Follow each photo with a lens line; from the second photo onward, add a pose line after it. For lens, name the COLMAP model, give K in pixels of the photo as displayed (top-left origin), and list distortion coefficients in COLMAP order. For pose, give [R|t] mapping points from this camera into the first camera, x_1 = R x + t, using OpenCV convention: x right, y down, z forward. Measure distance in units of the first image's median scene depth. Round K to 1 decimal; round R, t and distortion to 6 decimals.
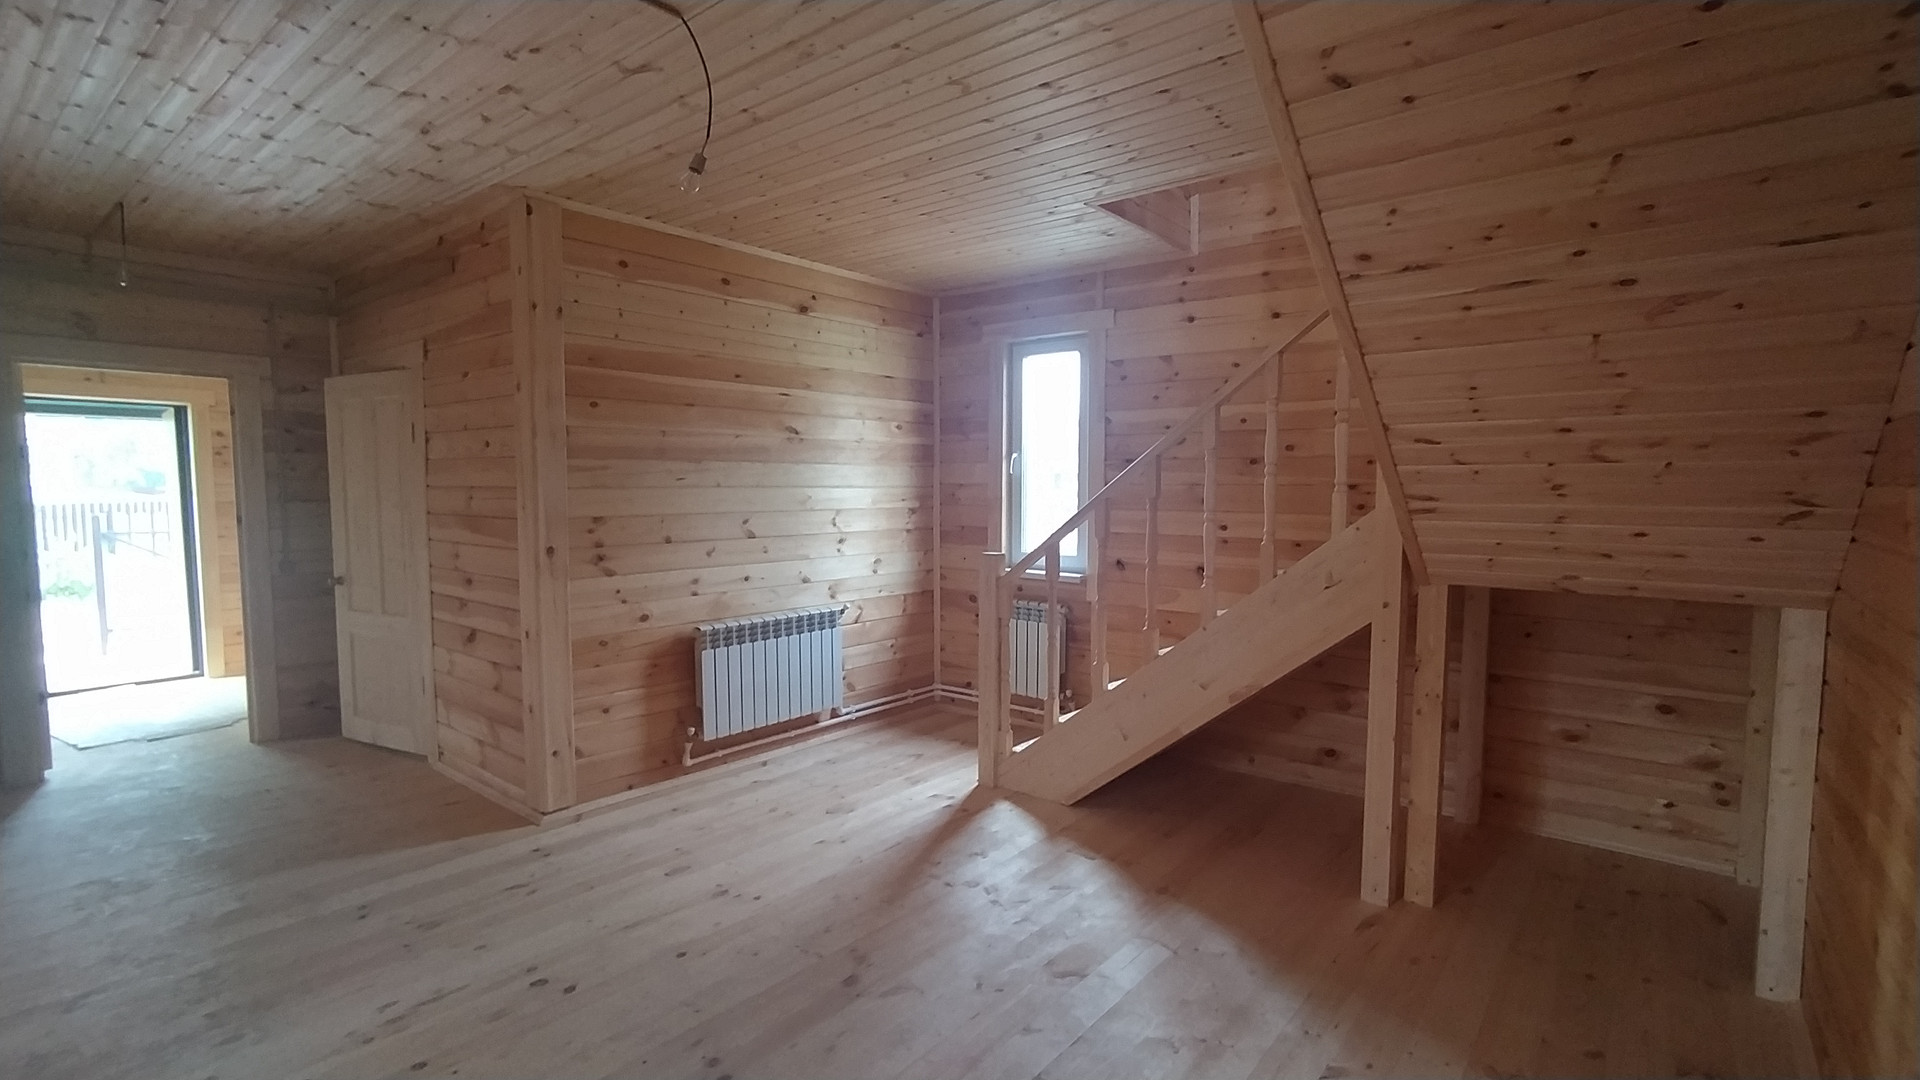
lens RADIAL K [[879.9, 0, 939.4], [0, 879.9, 545.8], [0, 0, 1]] dist [0.004761, 0.002945]
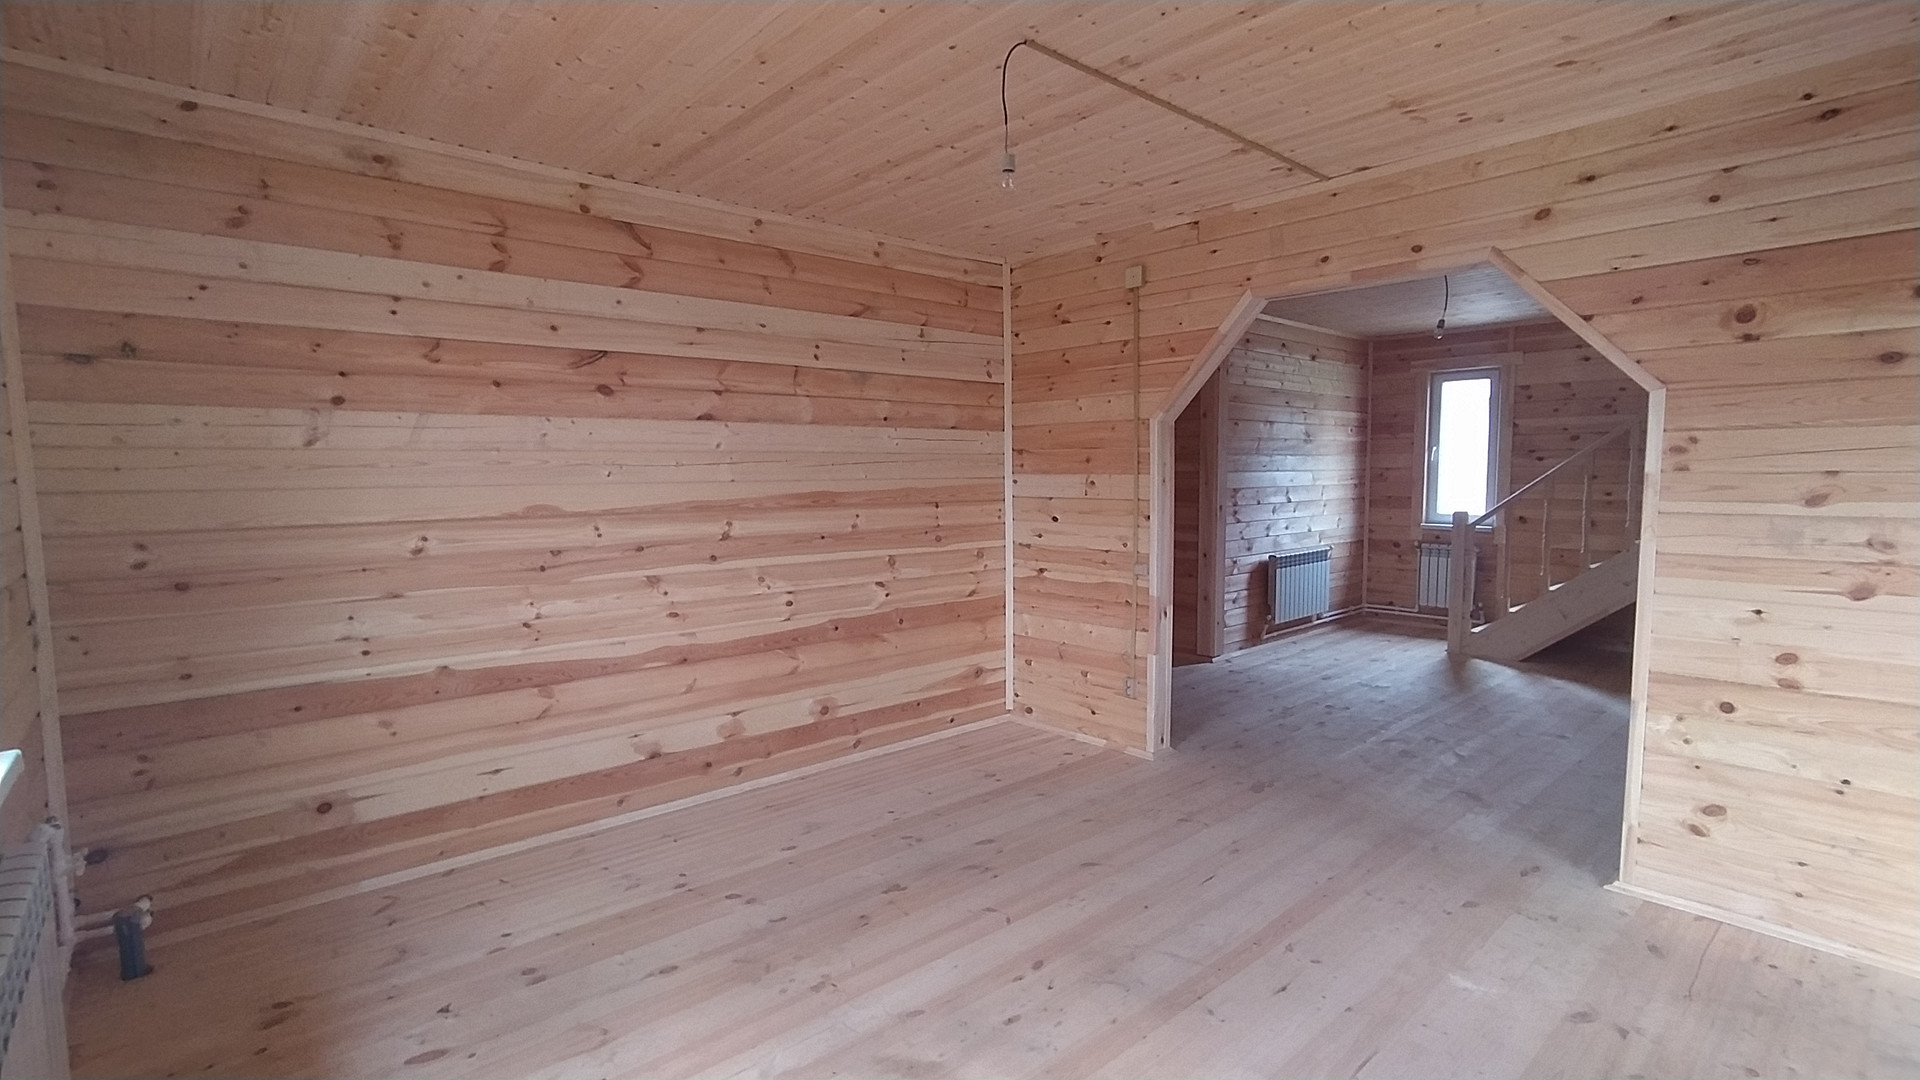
lens RADIAL K [[879.9, 0, 969.0], [0, 879.9, 548.5], [0, 0, 1]] dist [0.004761, 0.002945]
pose [[0.992808, 0.000394, -0.119715, -0.539301], [0.001916, 0.999814, 0.019179, 0.038894], [0.119700, -0.019270, 0.992623, -0.604321]]
